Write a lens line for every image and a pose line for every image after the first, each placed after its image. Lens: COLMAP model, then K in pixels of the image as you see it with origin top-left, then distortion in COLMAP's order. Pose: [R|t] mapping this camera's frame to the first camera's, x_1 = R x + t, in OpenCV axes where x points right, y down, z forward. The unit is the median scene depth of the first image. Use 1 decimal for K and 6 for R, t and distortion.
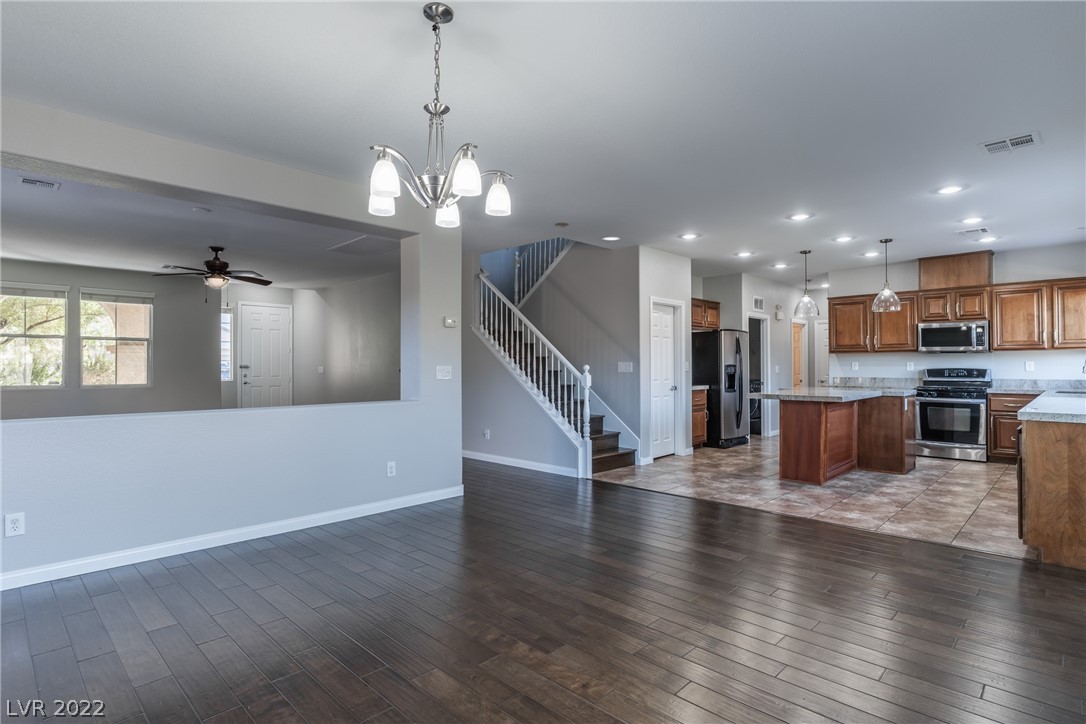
lens RADIAL K [[553.0, 0, 545.1], [0, 553.0, 359.9], [0, 0, 1]] dist [-0.000706, 0.000285]
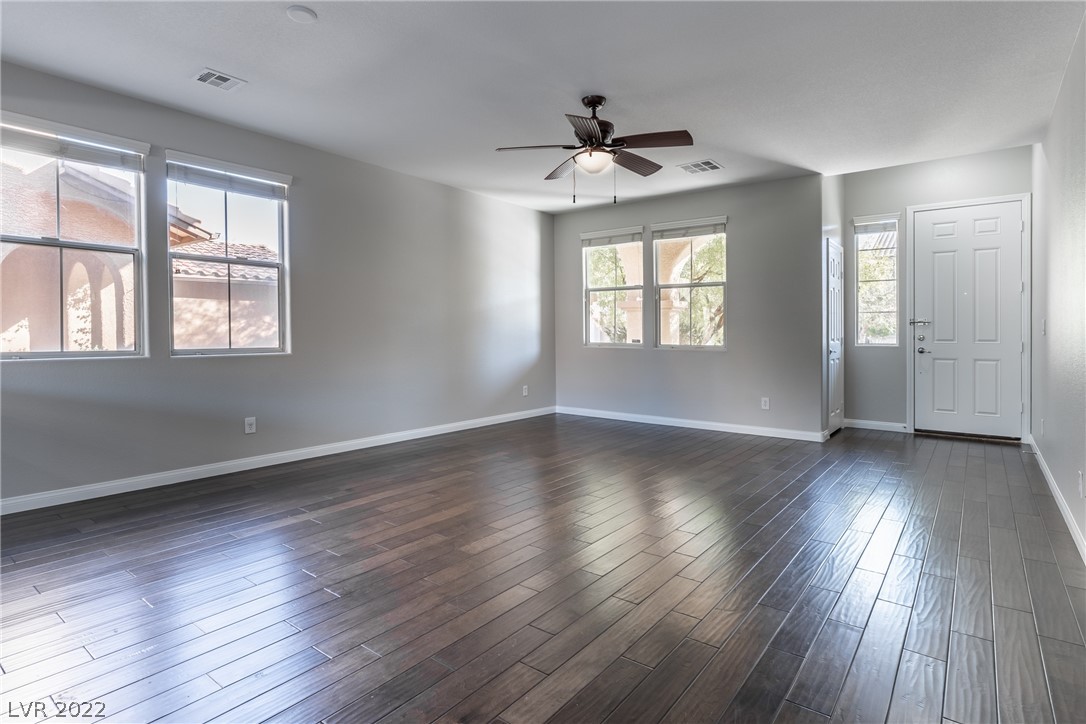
lens RADIAL K [[557.2, 0, 541.7], [0, 557.2, 331.5], [0, 0, 1]] dist [-0.000888, 0.000148]
pose [[0.105484, 0.000002, -0.994421, -0.042895], [0.009466, 0.999955, 0.001006, 0.027058], [0.994376, -0.009519, 0.105479, 0.842786]]
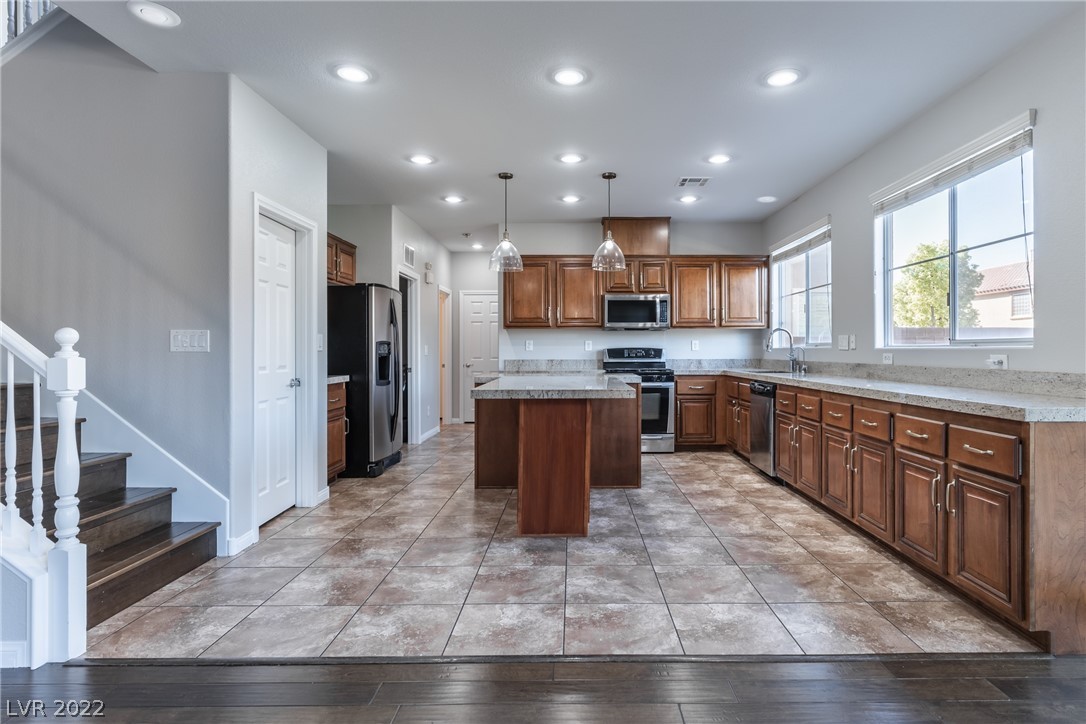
lens RADIAL K [[567.1, 0, 578.9], [0, 567.1, 347.9], [0, 0, 1]] dist [0.001257, 0.000743]
pose [[0.708047, 0.004168, 0.706153, 0.042280], [-0.007094, 0.999974, 0.001211, 0.015385], [-0.706130, -0.005867, 0.708058, 0.438447]]
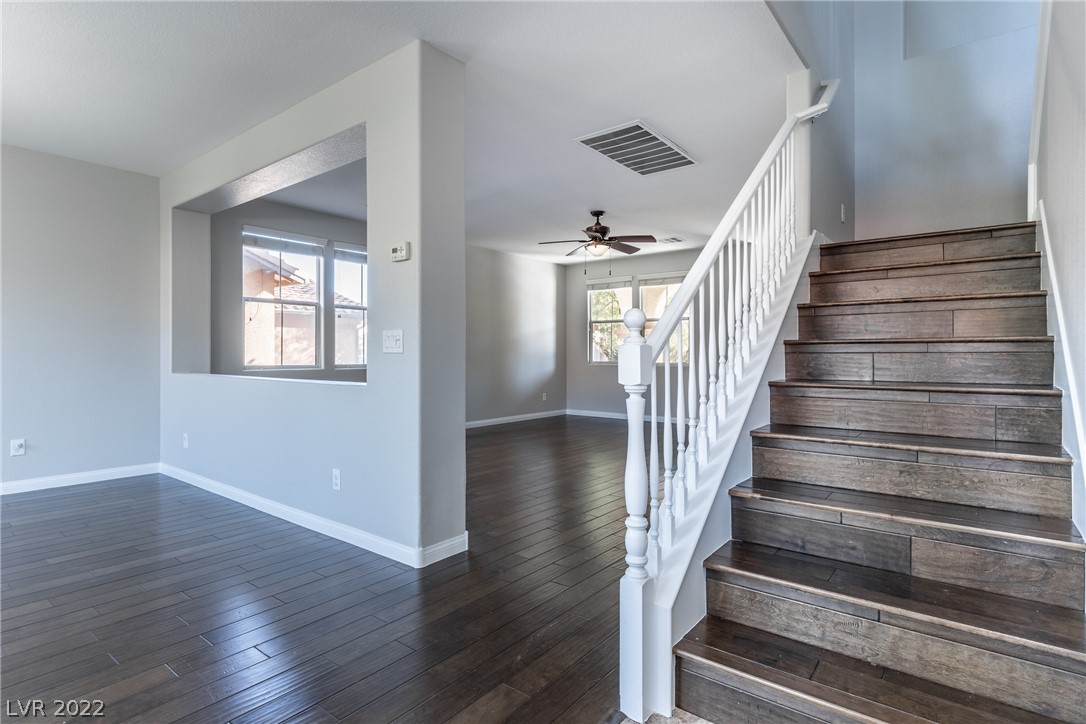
lens RADIAL K [[553.9, 0, 542.5], [0, 553.9, 355.2], [0, 0, 1]] dist [0.002234, 0.000449]
pose [[0.108161, 0.004758, -0.994122, 0.289413], [0.010040, 0.999932, 0.005879, 0.025237], [0.994083, -0.010617, 0.108106, 0.768244]]
